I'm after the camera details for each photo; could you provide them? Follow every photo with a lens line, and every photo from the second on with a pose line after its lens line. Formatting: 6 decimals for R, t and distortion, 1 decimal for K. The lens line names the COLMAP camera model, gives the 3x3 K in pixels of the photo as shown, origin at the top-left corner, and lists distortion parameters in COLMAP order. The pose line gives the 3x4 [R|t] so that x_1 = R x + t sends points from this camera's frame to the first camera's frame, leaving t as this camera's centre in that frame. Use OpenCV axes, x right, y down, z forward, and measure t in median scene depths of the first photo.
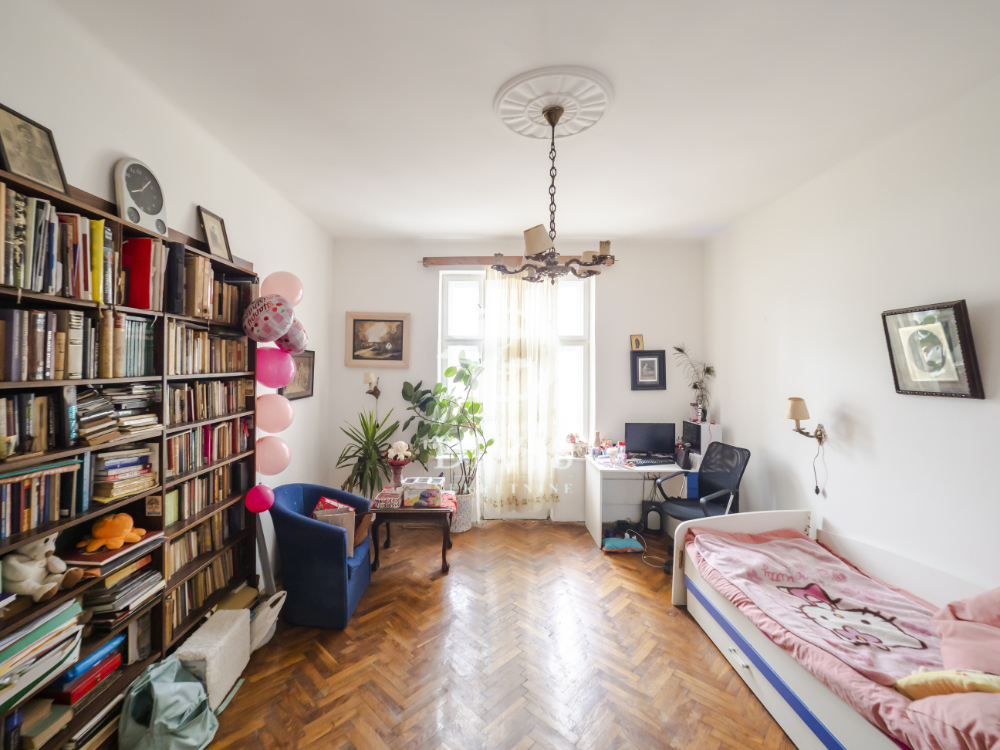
lens RADIAL K [[431.5, 0, 496.7], [0, 431.5, 357.8], [0, 0, 1]] dist [-0.002411, -0.000695]
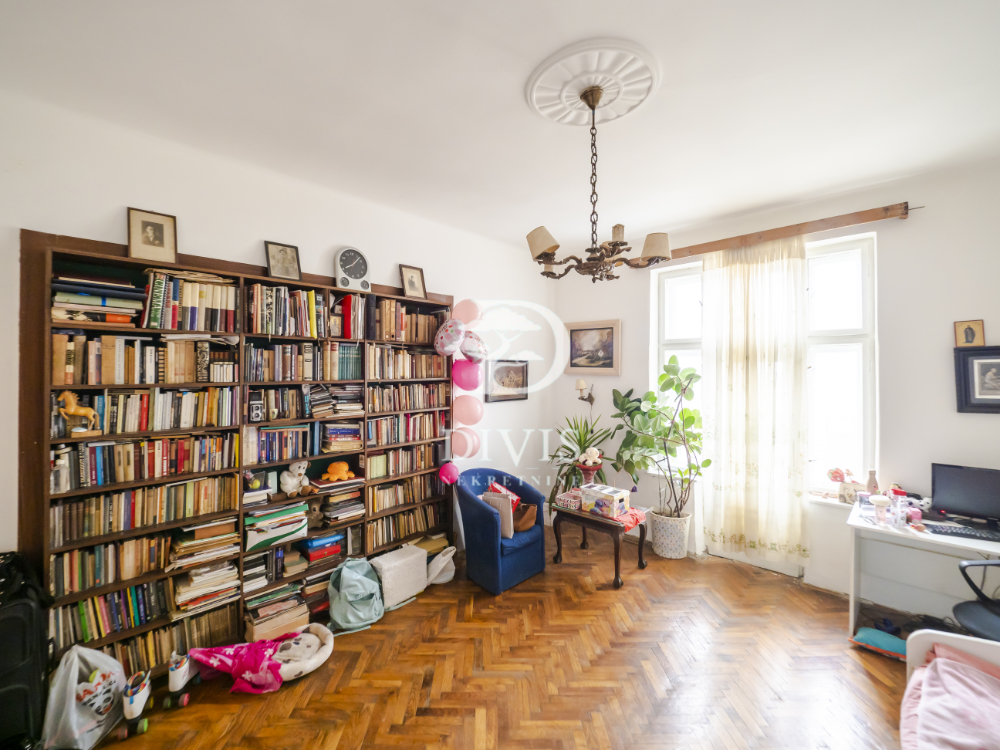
lens RADIAL K [[434.2, 0, 482.1], [0, 434.2, 365.7], [0, 0, 1]] dist [0.001581, -0.009980]
pose [[0.691511, -0.015043, -0.722209, 0.526250], [0.015229, 0.999865, -0.006245, 0.005657], [0.722206, -0.006680, 0.691646, 0.165573]]
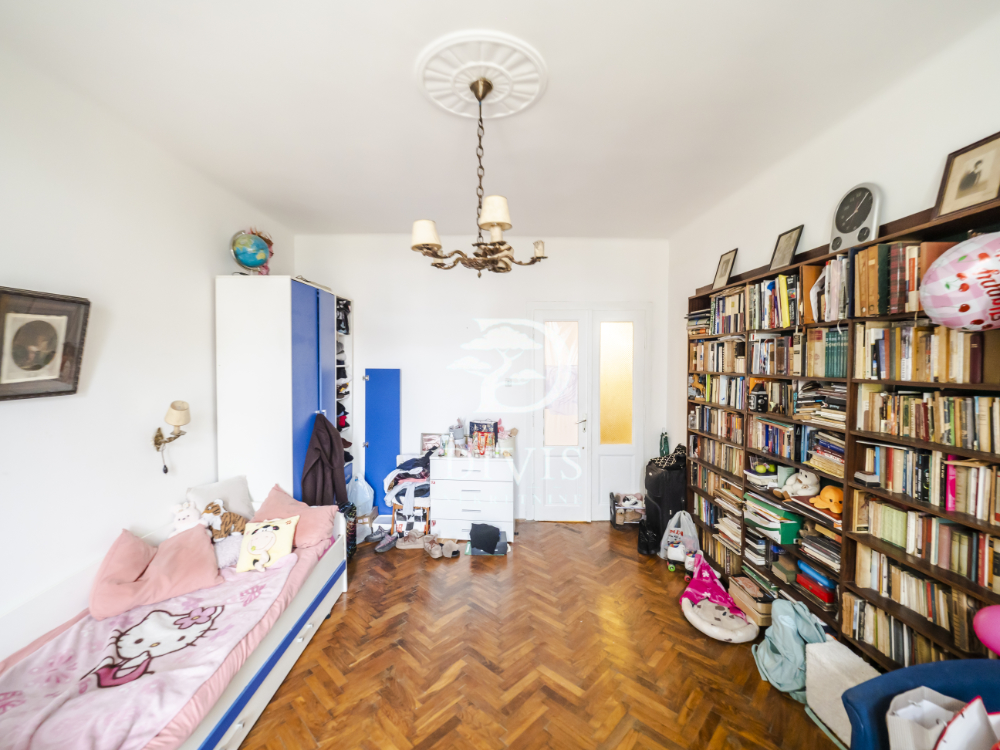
lens RADIAL K [[437.6, 0, 500.4], [0, 437.6, 371.6], [0, 0, 1]] dist [0.000350, -0.010387]
pose [[-0.999766, -0.010351, 0.018970, 0.050511], [-0.010101, 0.999861, 0.013248, 0.014613], [-0.019104, 0.013054, -0.999732, 1.635561]]
